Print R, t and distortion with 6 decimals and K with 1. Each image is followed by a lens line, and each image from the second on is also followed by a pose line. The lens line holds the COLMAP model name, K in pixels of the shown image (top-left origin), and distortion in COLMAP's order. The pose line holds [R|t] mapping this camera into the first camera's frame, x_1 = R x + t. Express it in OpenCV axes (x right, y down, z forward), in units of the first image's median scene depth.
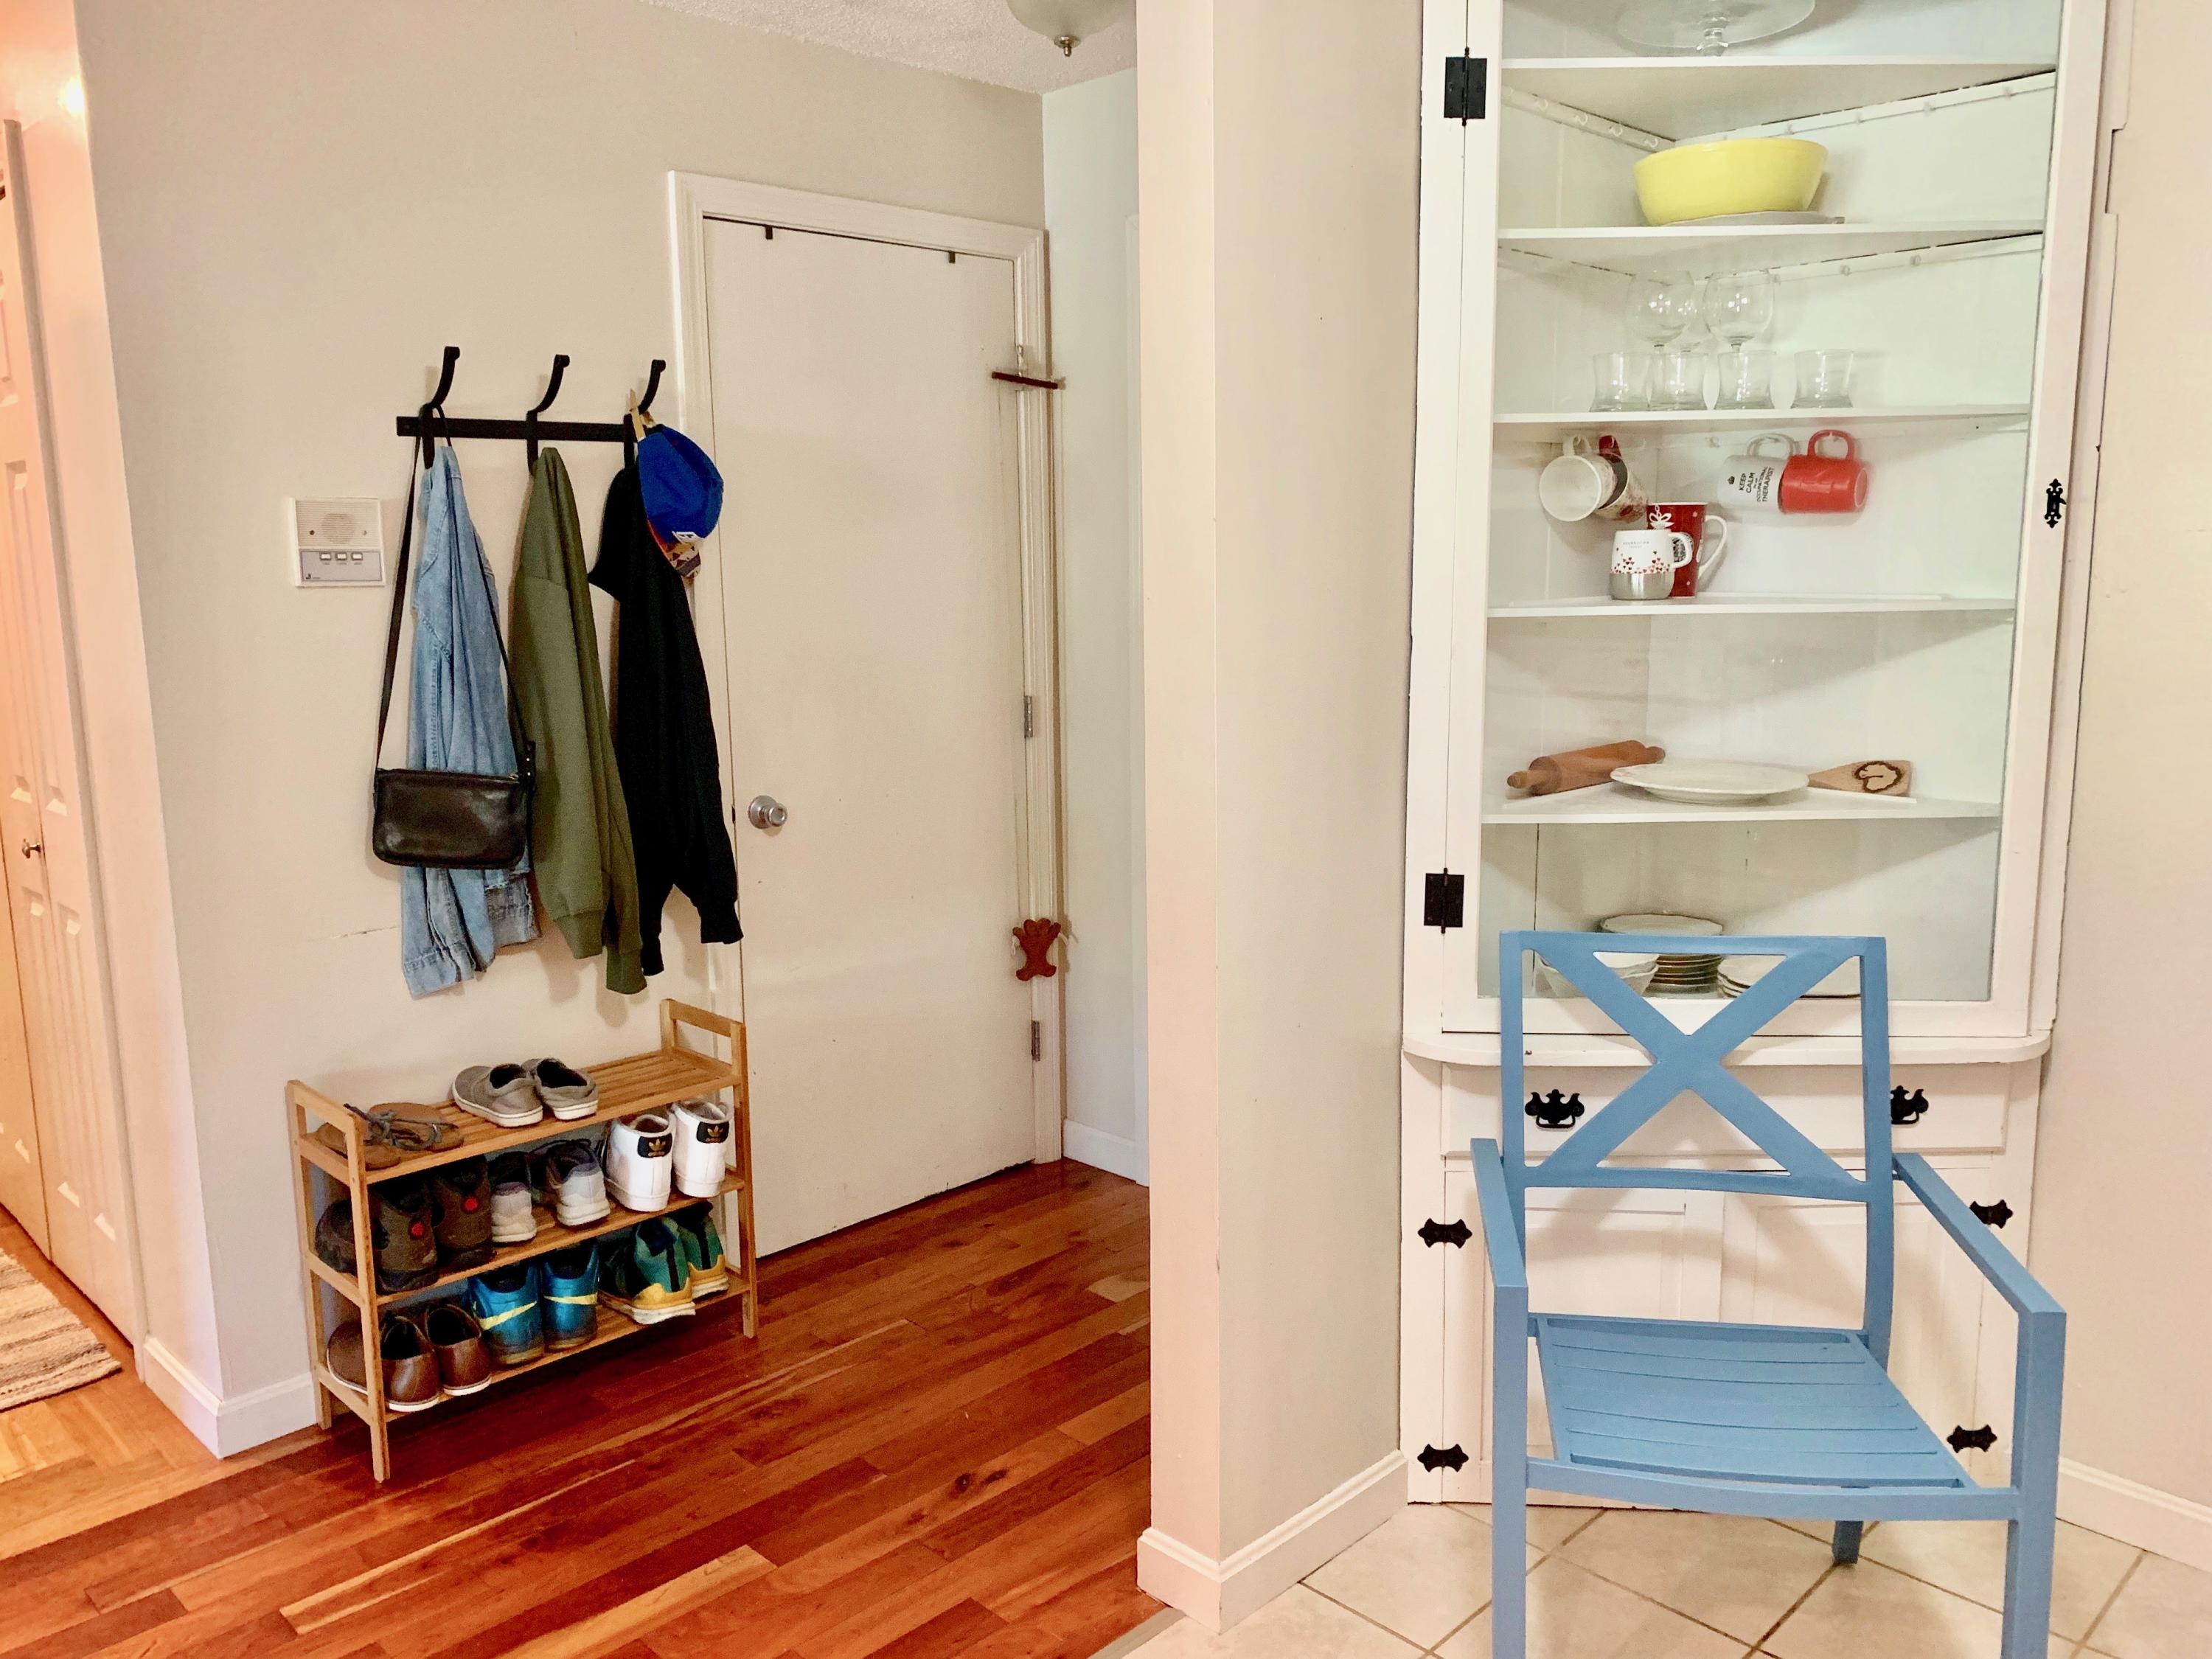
lens RADIAL K [[1699.3, 0, 1122.1], [0, 1699.3, 825.9], [0, 0, 1]] dist [0.020623, -0.009207]
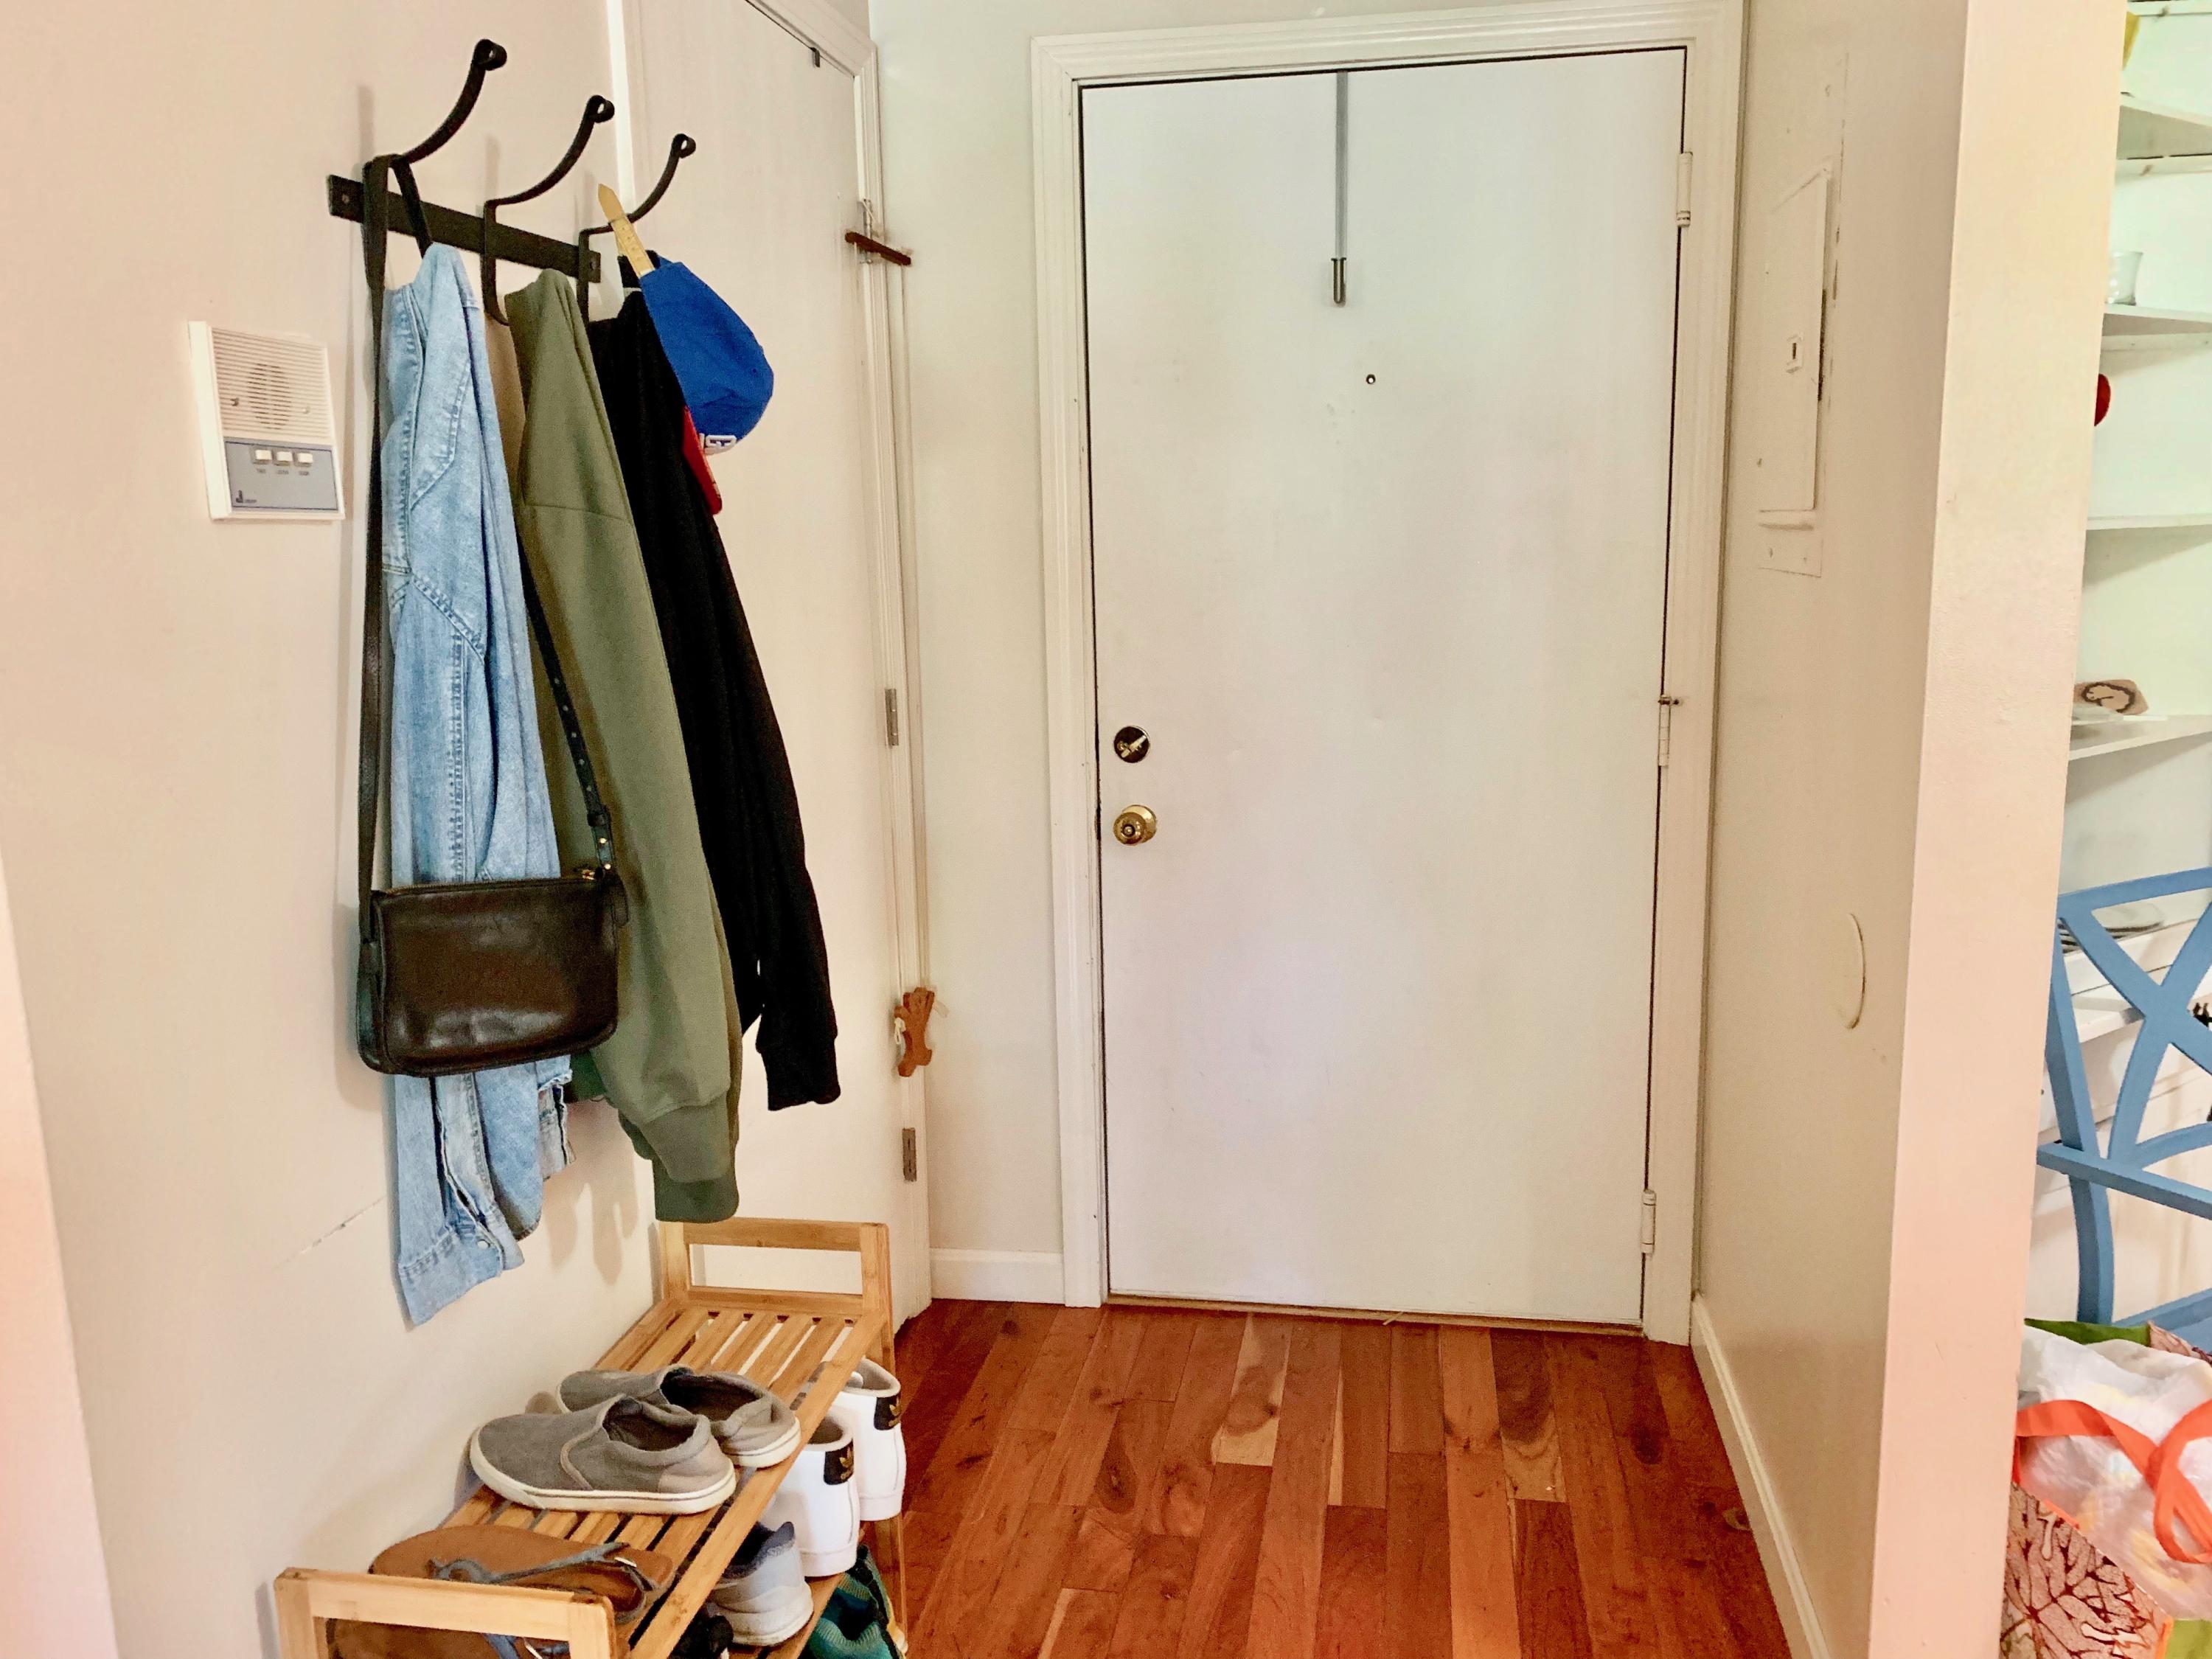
lens RADIAL K [[1699.3, 0, 1103.7], [0, 1699.3, 821.5], [0, 0, 1]] dist [0.020623, -0.009207]
pose [[0.816800, -0.105786, 0.567139, -0.523636], [0.104695, 0.993902, 0.034605, -0.046760], [-0.567342, 0.031111, 0.822895, 0.457488]]
